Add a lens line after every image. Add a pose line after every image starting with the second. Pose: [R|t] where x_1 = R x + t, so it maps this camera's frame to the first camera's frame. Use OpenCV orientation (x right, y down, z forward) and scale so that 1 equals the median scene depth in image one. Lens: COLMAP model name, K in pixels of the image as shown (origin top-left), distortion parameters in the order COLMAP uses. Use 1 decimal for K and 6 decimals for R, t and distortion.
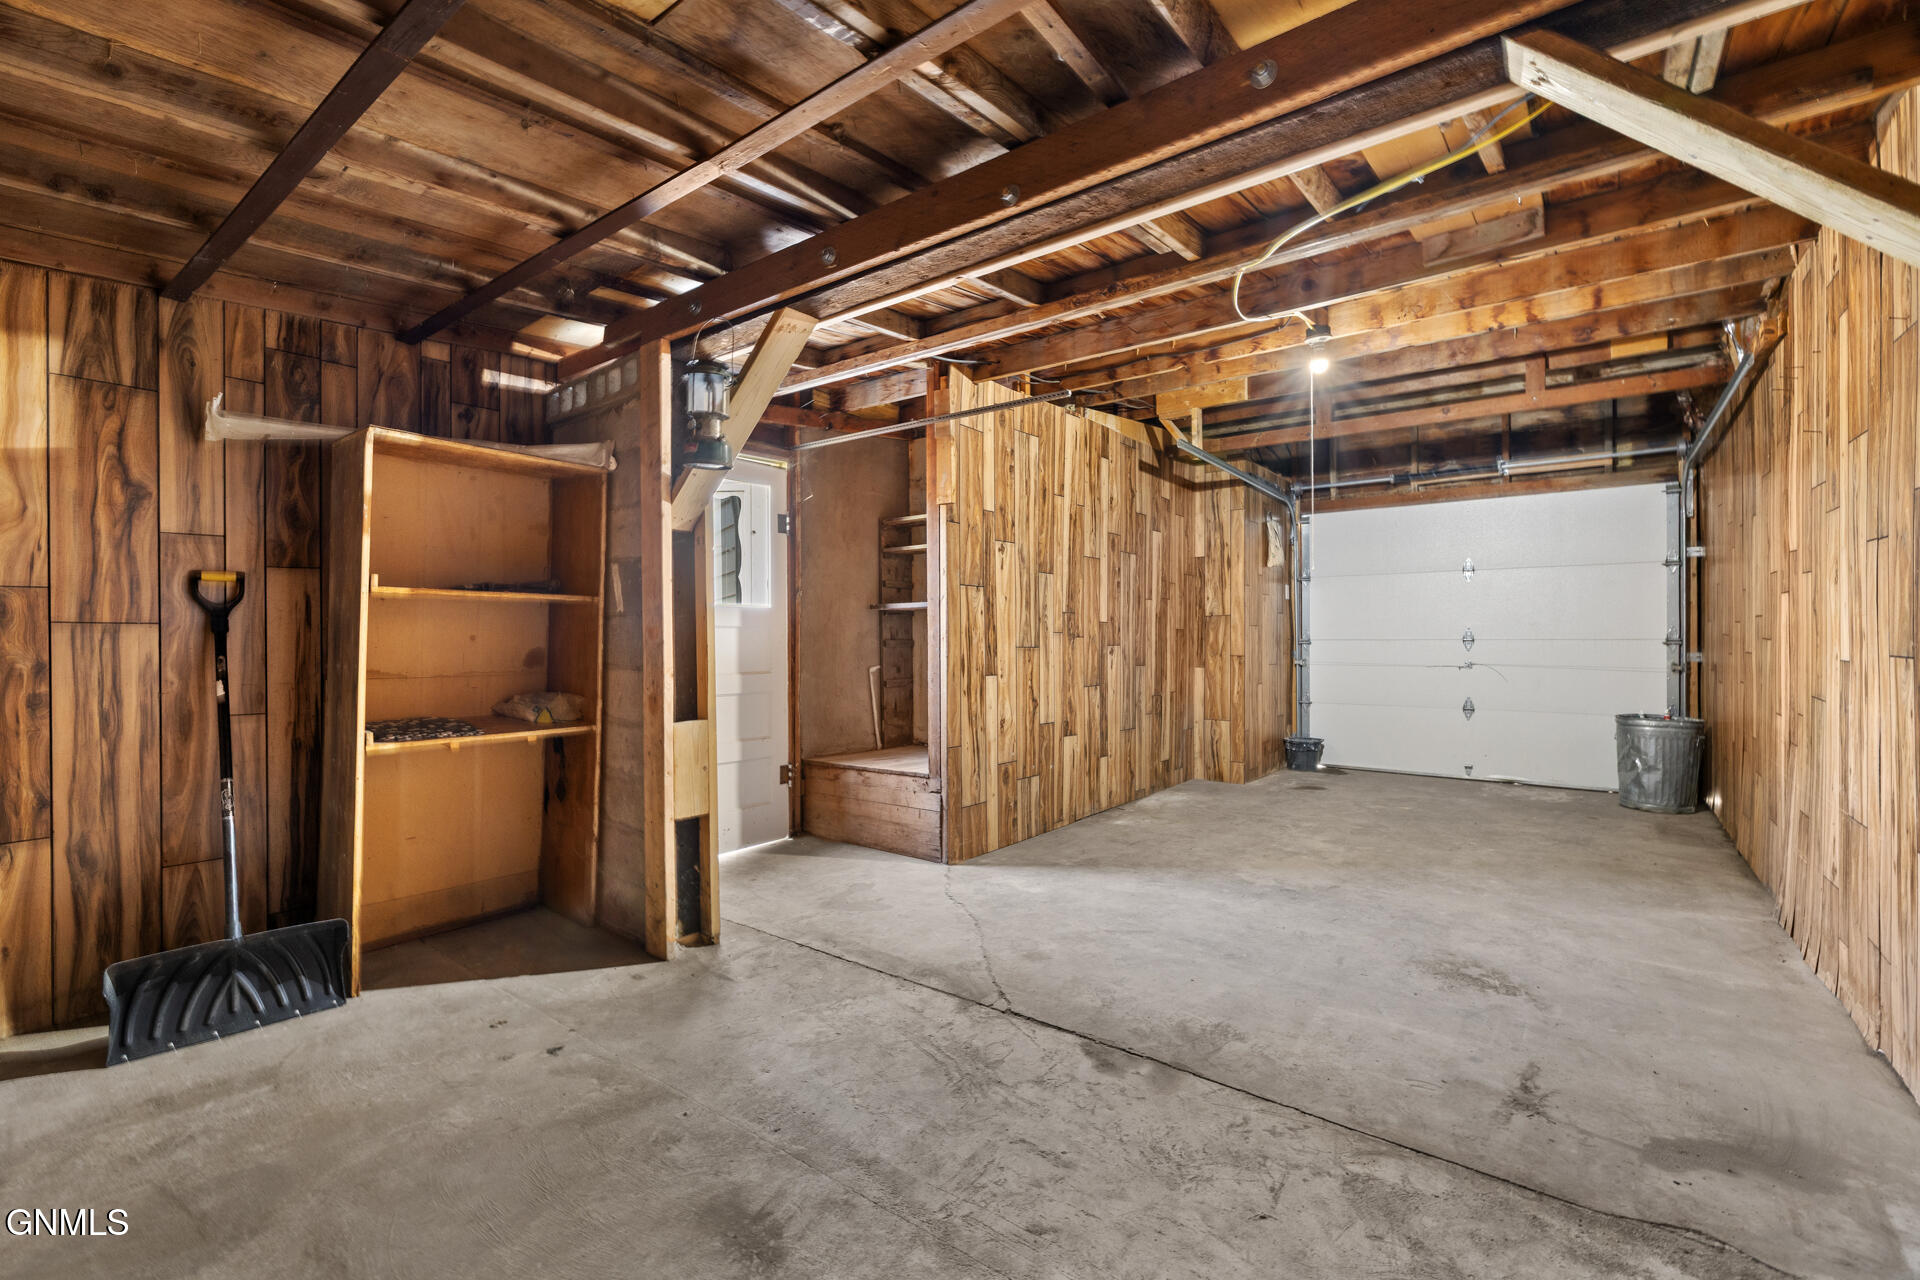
lens RADIAL K [[821.7, 0, 960.0], [0, 821.7, 640.0], [0, 0, 1]] dist [0.004651, 0.000461]
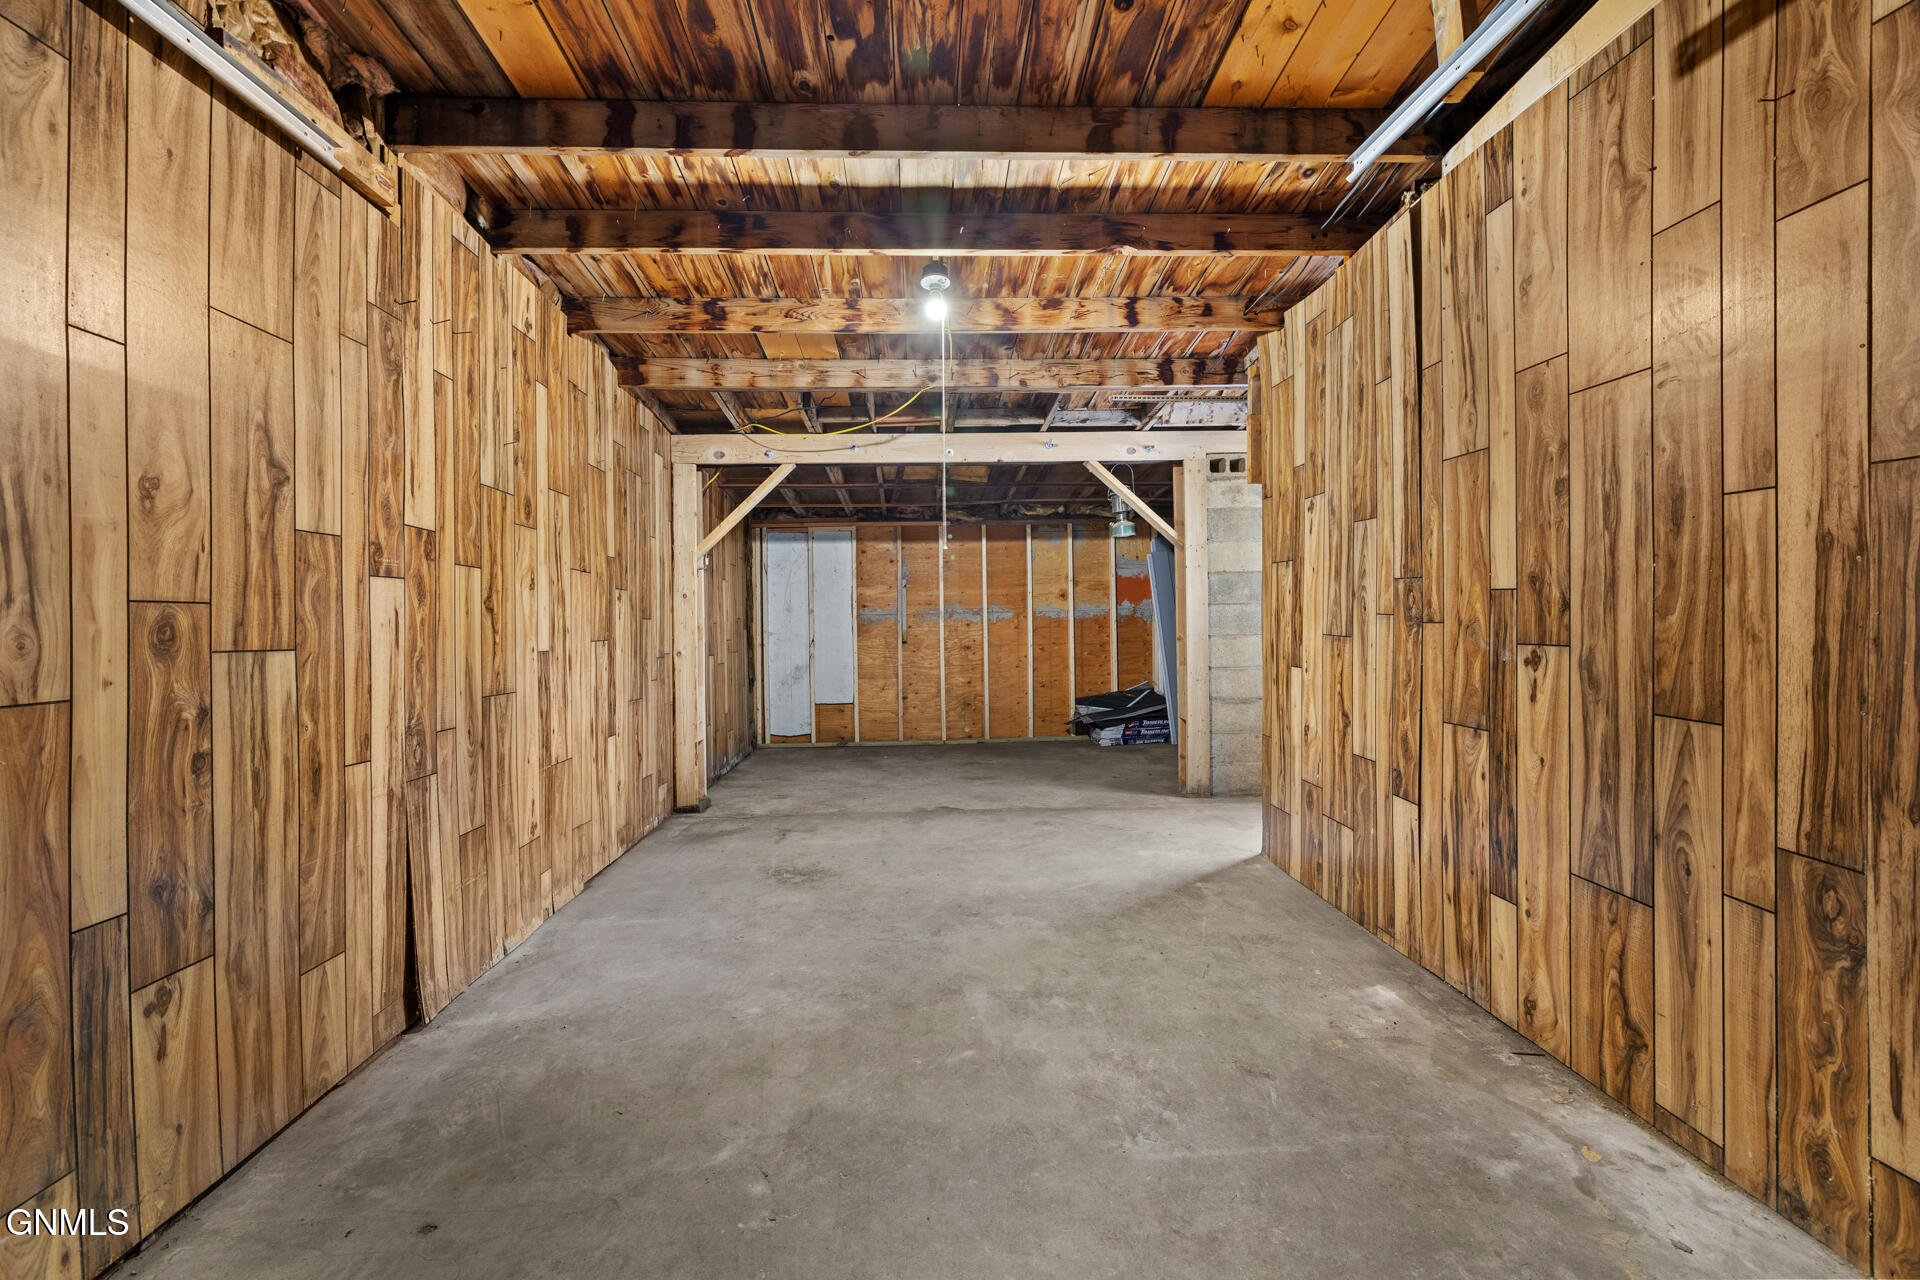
lens RADIAL K [[815.2, 0, 958.6], [0, 815.2, 615.7], [0, 0, 1]] dist [-0.001934, -0.000116]
pose [[-0.760233, 0.012296, -0.649535, 0.835022], [0.012171, 0.999915, 0.004683, -0.016384], [0.649537, -0.004345, -0.760318, 1.419360]]
